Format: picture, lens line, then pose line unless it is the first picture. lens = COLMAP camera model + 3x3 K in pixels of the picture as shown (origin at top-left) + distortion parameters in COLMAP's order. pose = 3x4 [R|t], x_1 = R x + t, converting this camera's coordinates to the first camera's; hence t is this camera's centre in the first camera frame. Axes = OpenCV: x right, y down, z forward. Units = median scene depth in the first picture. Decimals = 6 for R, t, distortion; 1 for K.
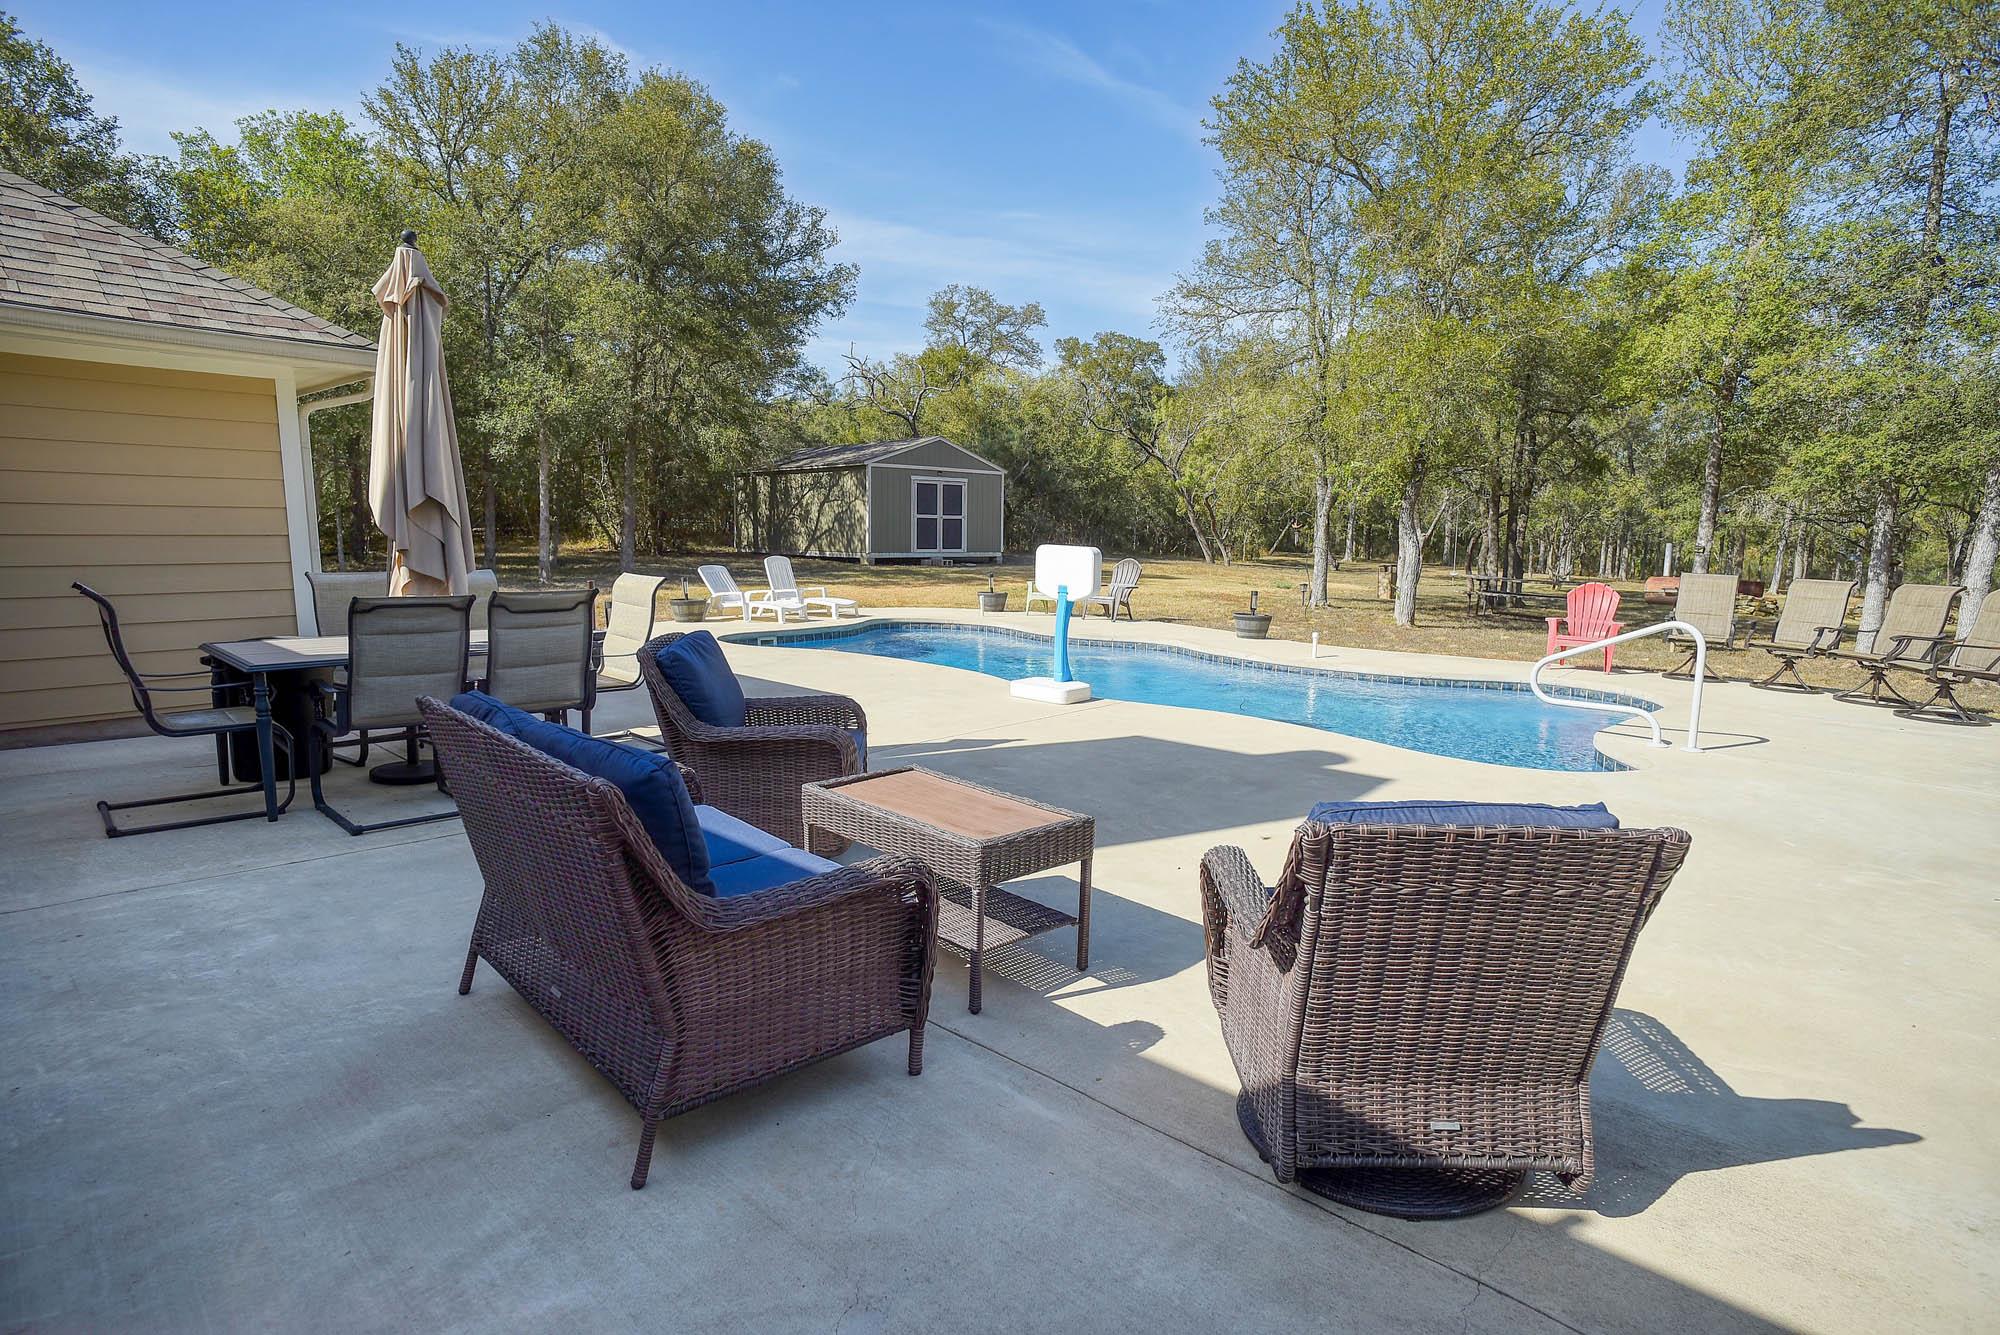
lens RADIAL K [[1002.3, 0, 994.9], [0, 1002.3, 675.9], [0, 0, 1]] dist [-0.050426, 0.039195]
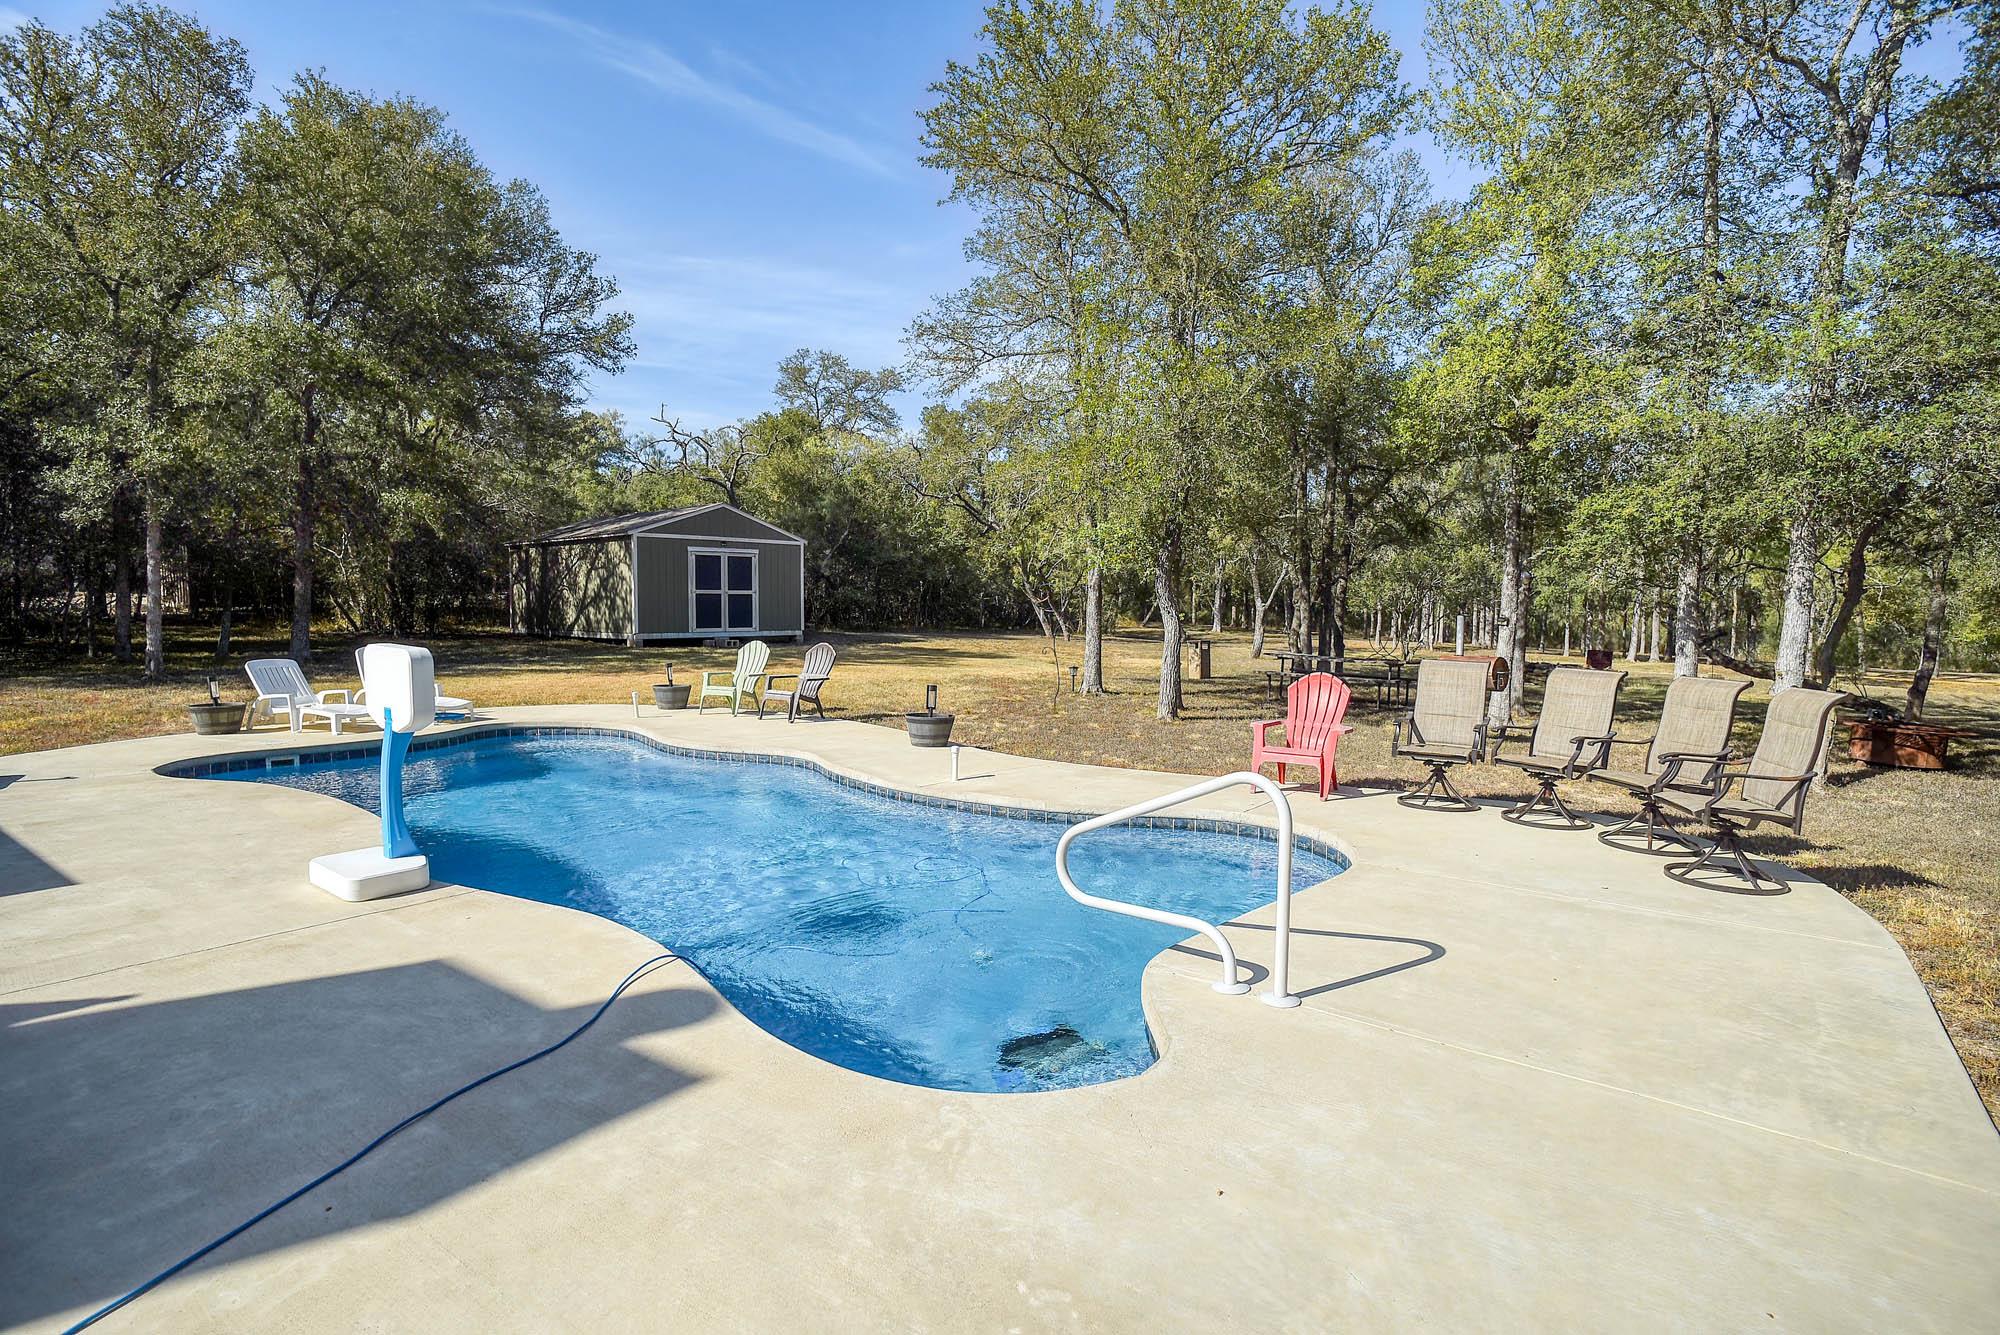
lens RADIAL K [[1023.3, 0, 968.9], [0, 1023.3, 664.1], [0, 0, 1]] dist [0.001663, 0.000957]
pose [[0.997648, -0.014363, 0.067029, 0.146296], [0.019927, 0.996341, -0.083106, -0.021054], [-0.065590, 0.084246, 0.994284, 0.119623]]
